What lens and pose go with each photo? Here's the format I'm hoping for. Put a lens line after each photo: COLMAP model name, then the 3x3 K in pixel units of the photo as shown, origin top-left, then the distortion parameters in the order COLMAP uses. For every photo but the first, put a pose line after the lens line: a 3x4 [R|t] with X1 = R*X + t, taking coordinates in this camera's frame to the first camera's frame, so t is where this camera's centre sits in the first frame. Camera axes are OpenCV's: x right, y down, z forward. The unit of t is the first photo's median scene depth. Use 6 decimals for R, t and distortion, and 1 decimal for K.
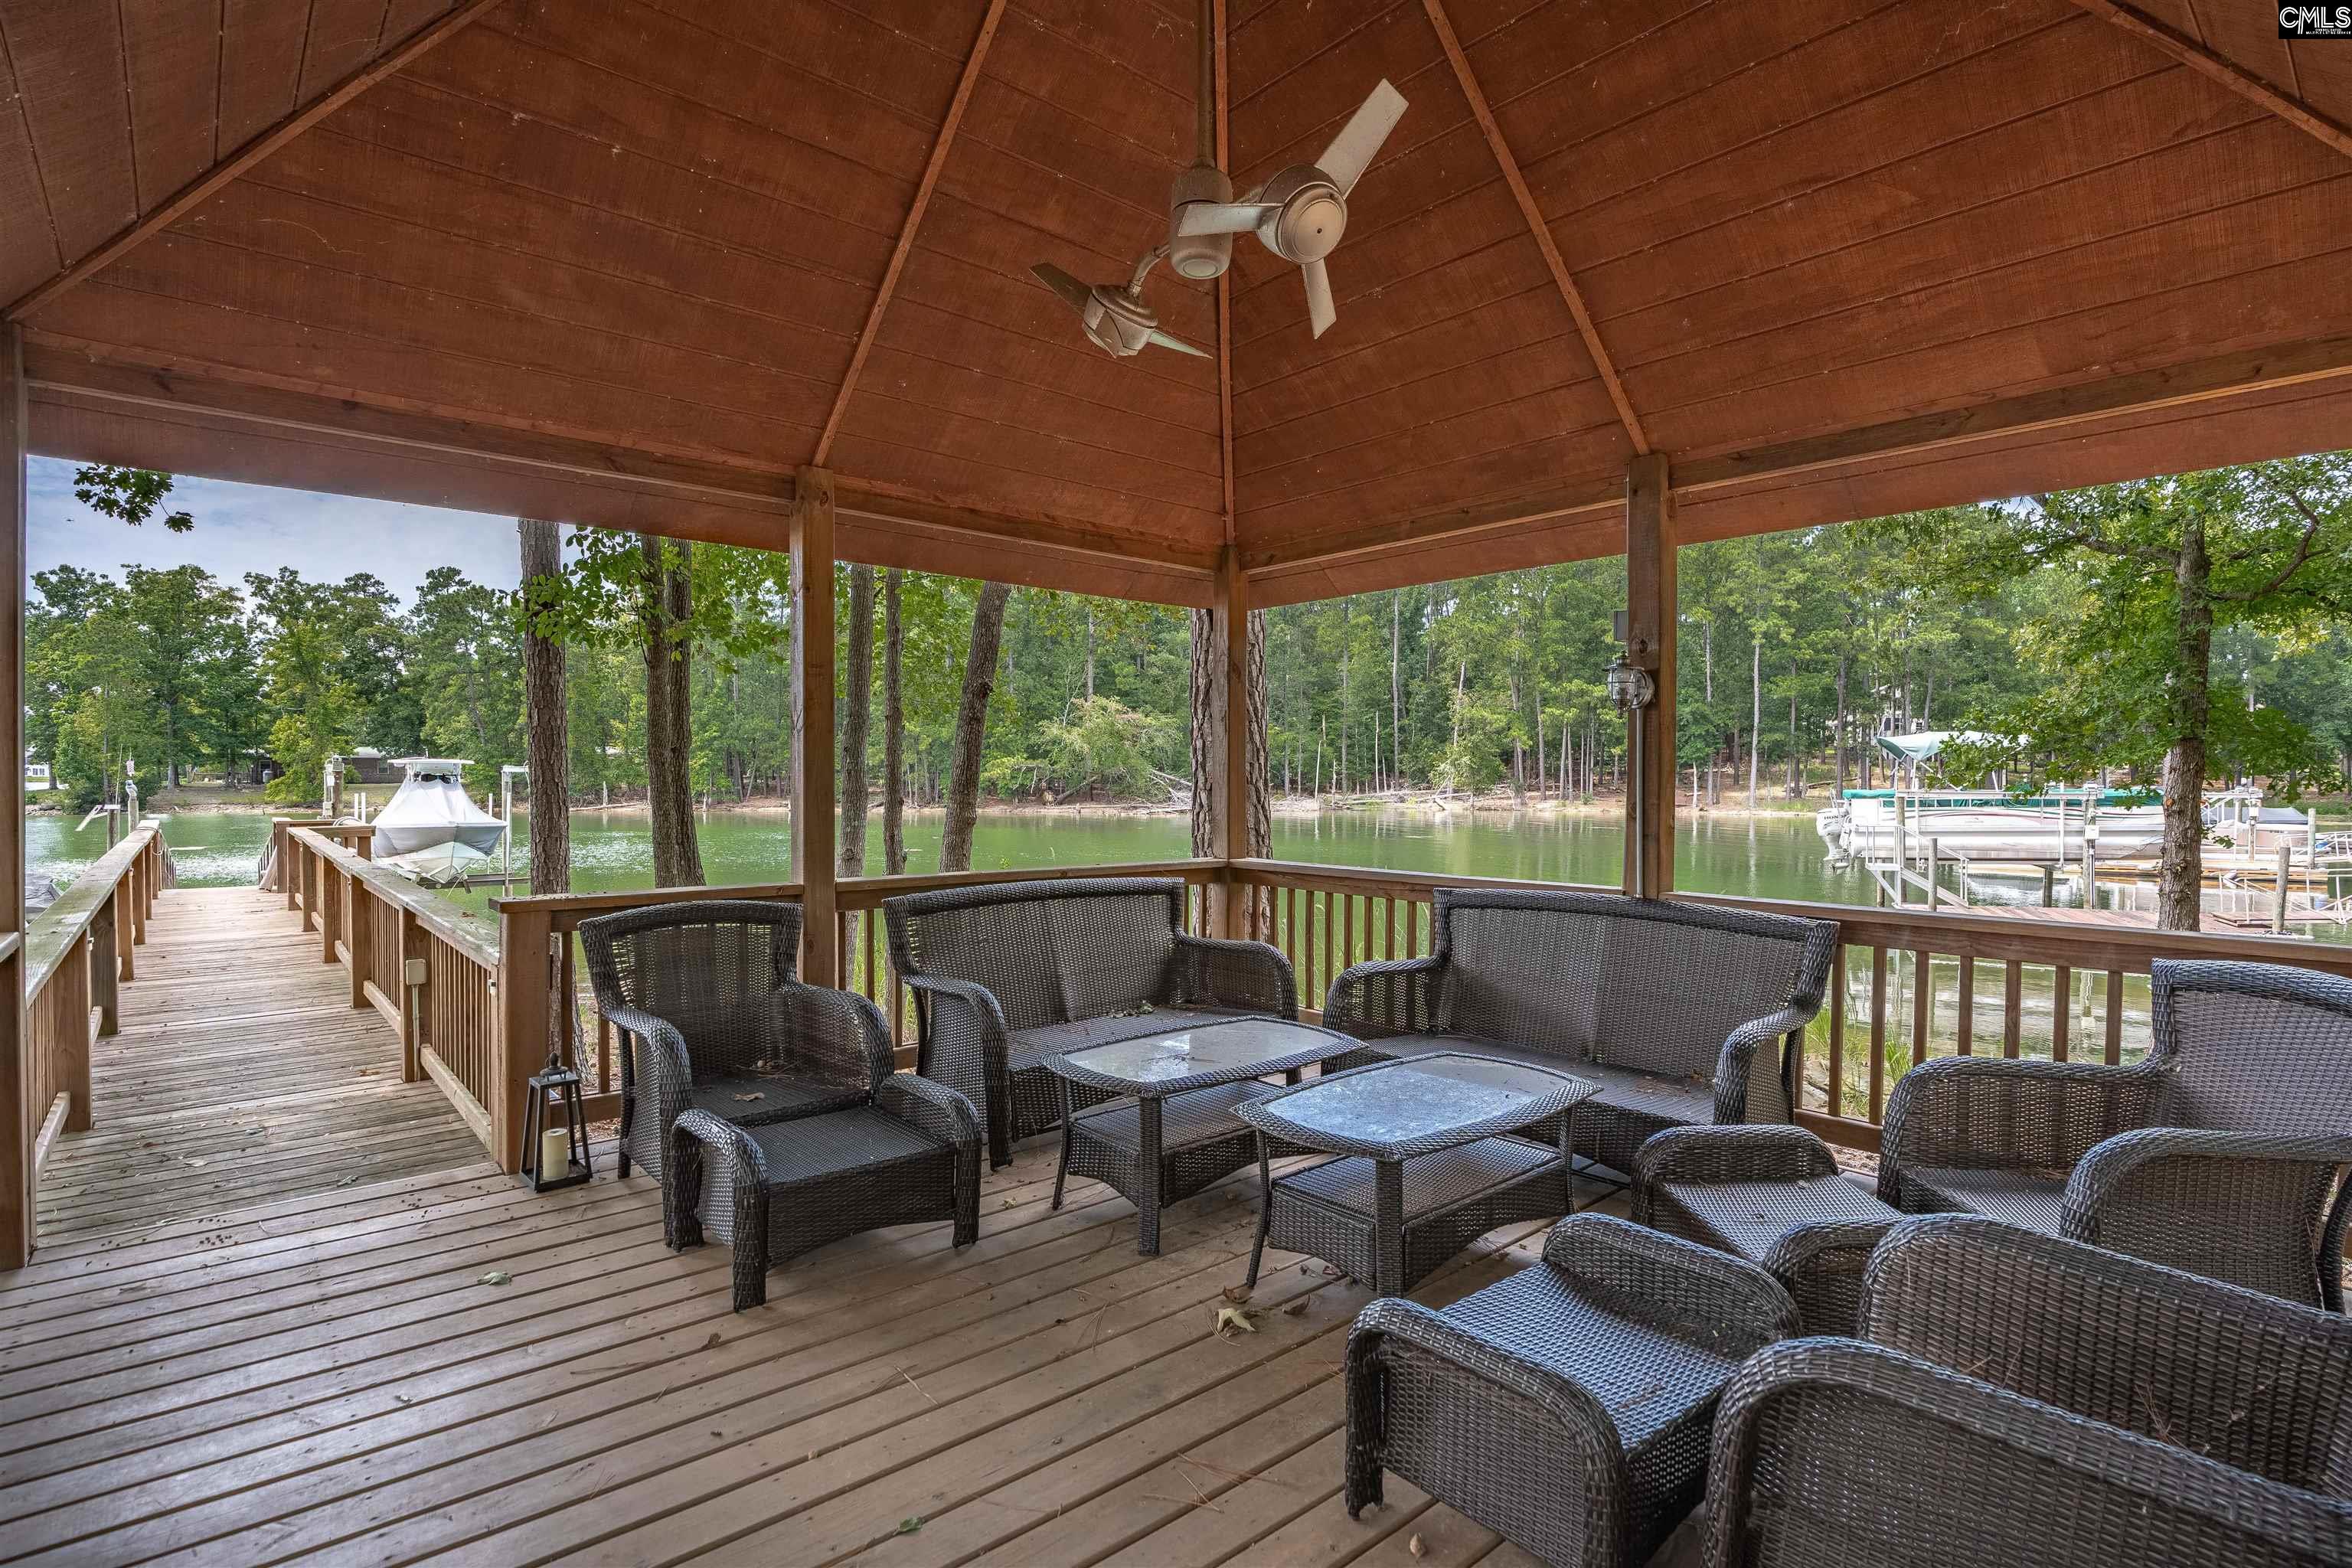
lens RADIAL K [[1153.9, 0, 1176.0], [0, 1153.9, 784.0], [0, 0, 1]] dist [-0.018819, 0.000752]
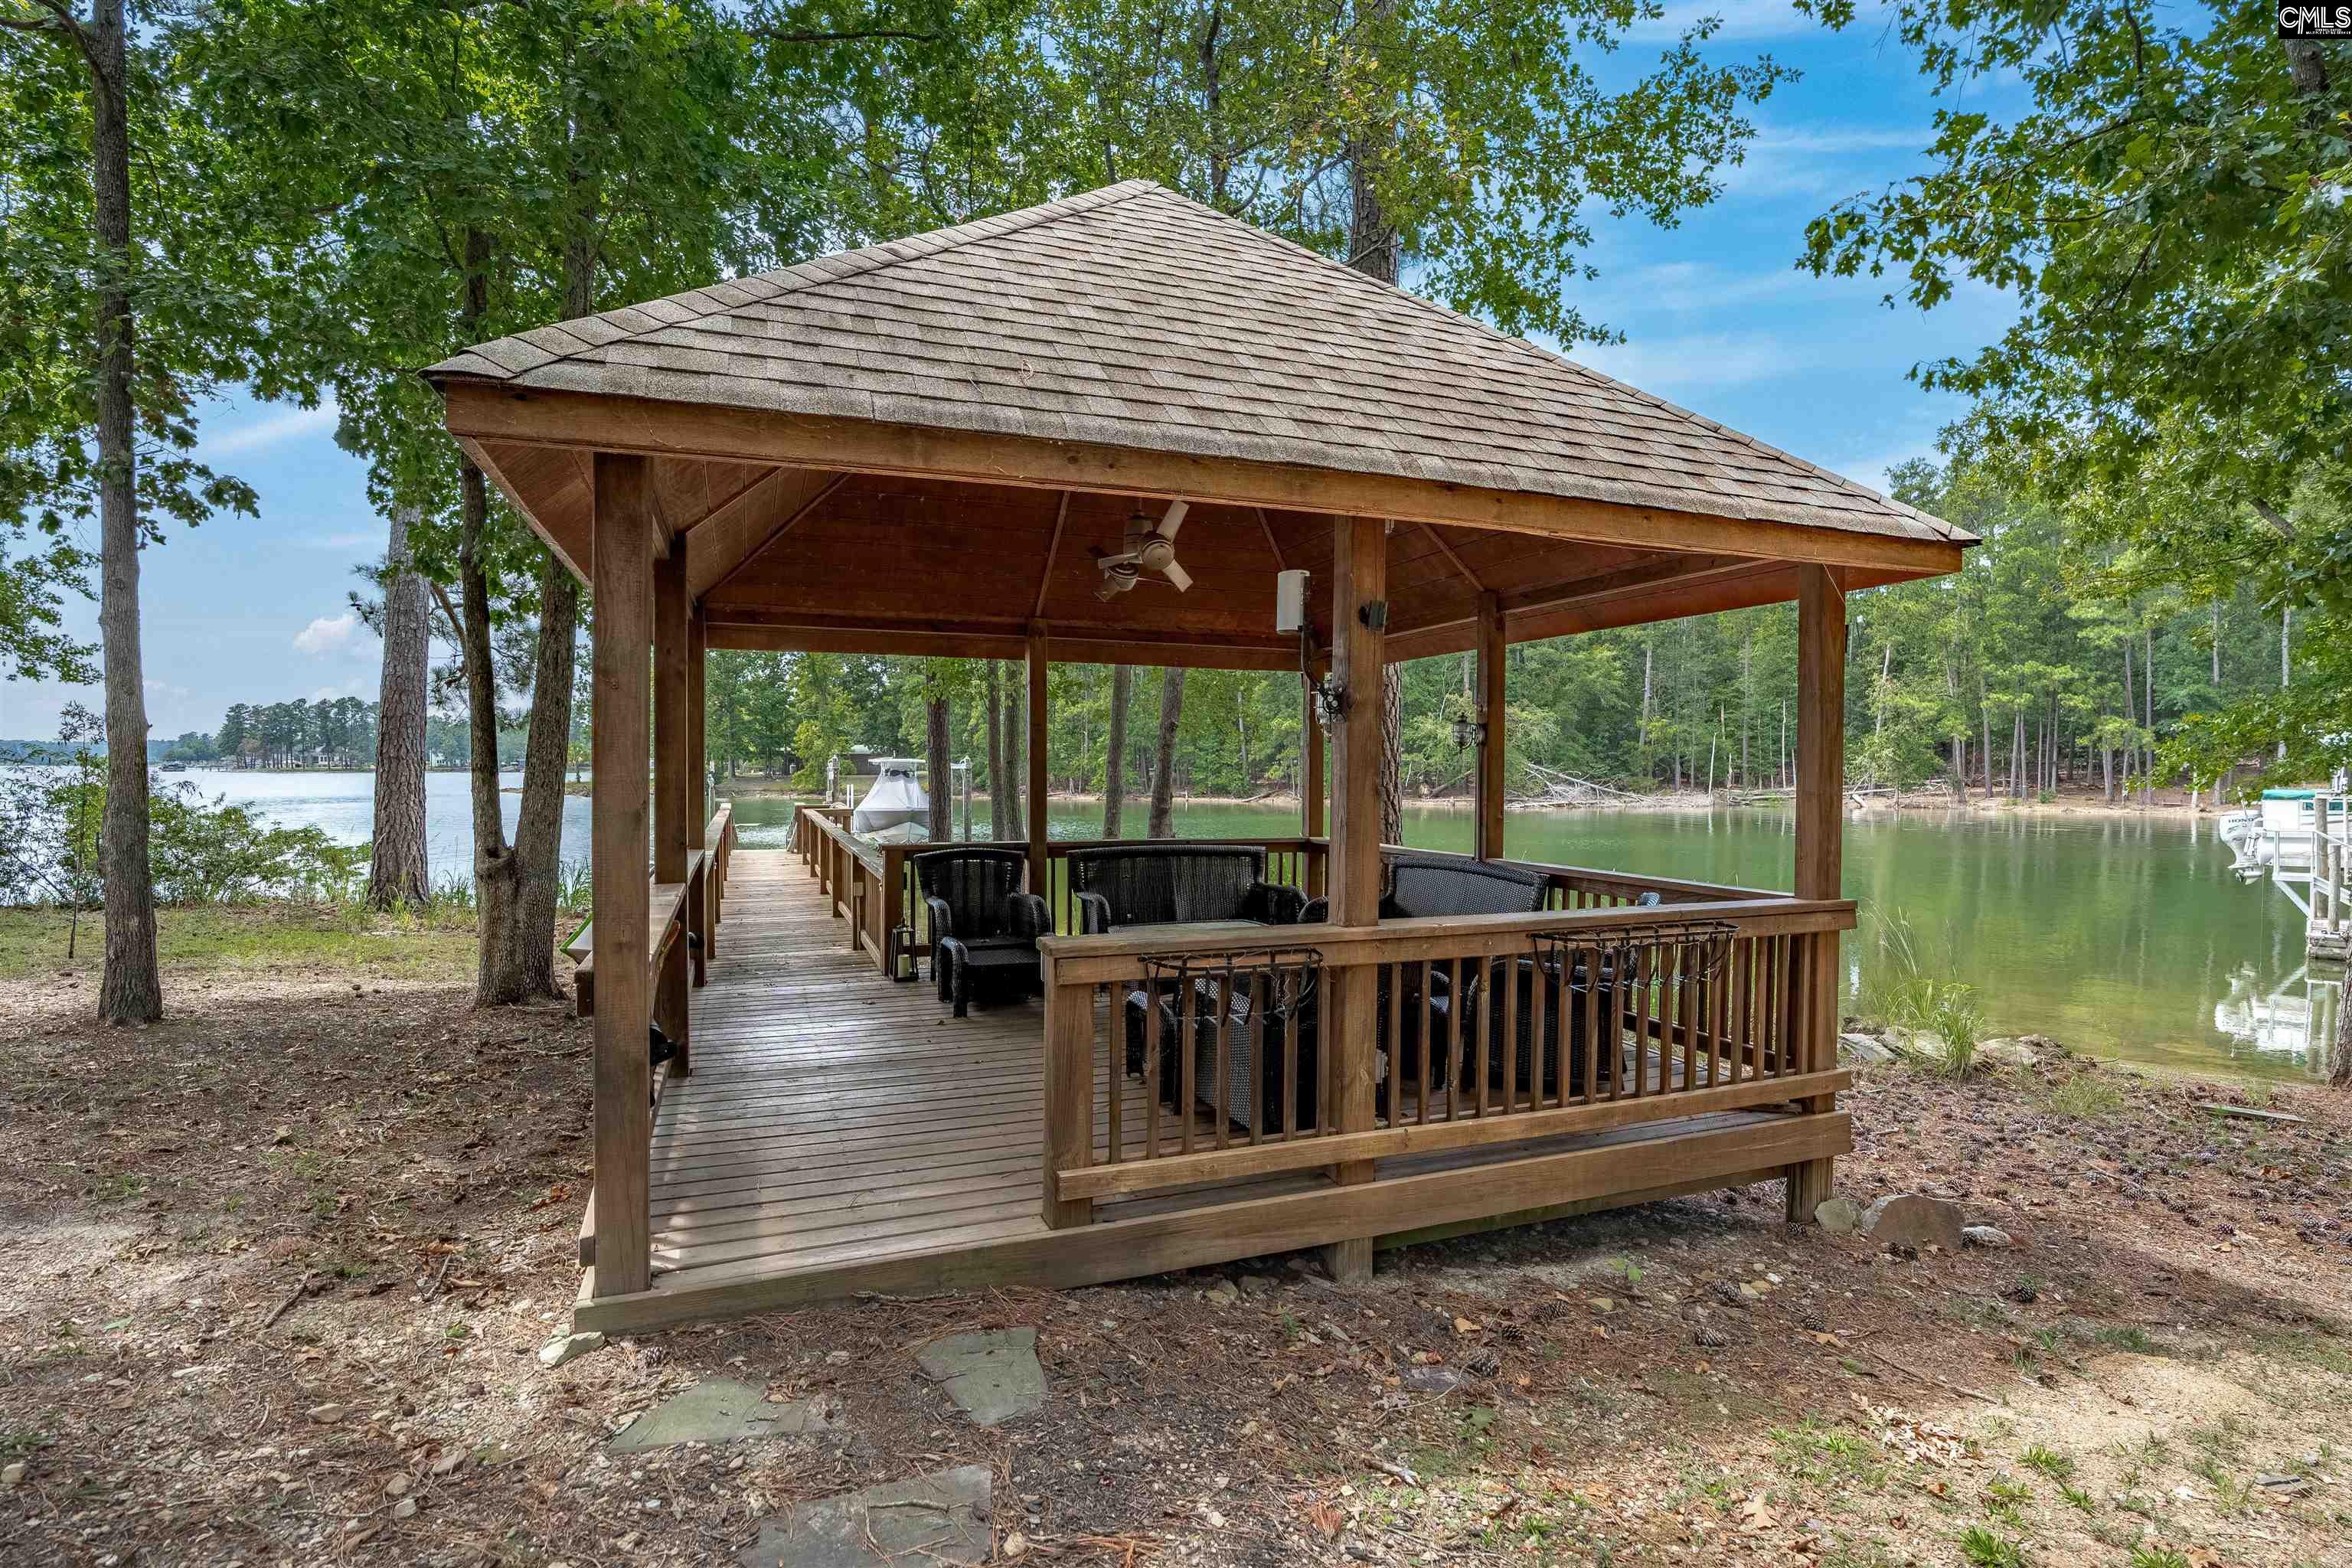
lens RADIAL K [[1153.9, 0, 1176.0], [0, 1153.9, 784.0], [0, 0, 1]] dist [-0.018819, 0.000752]
pose [[0.938711, 0.005724, -0.344658, 0.073147], [-0.003154, 0.999963, 0.008017, -0.003128], [0.344691, -0.006439, 0.938694, -0.090241]]
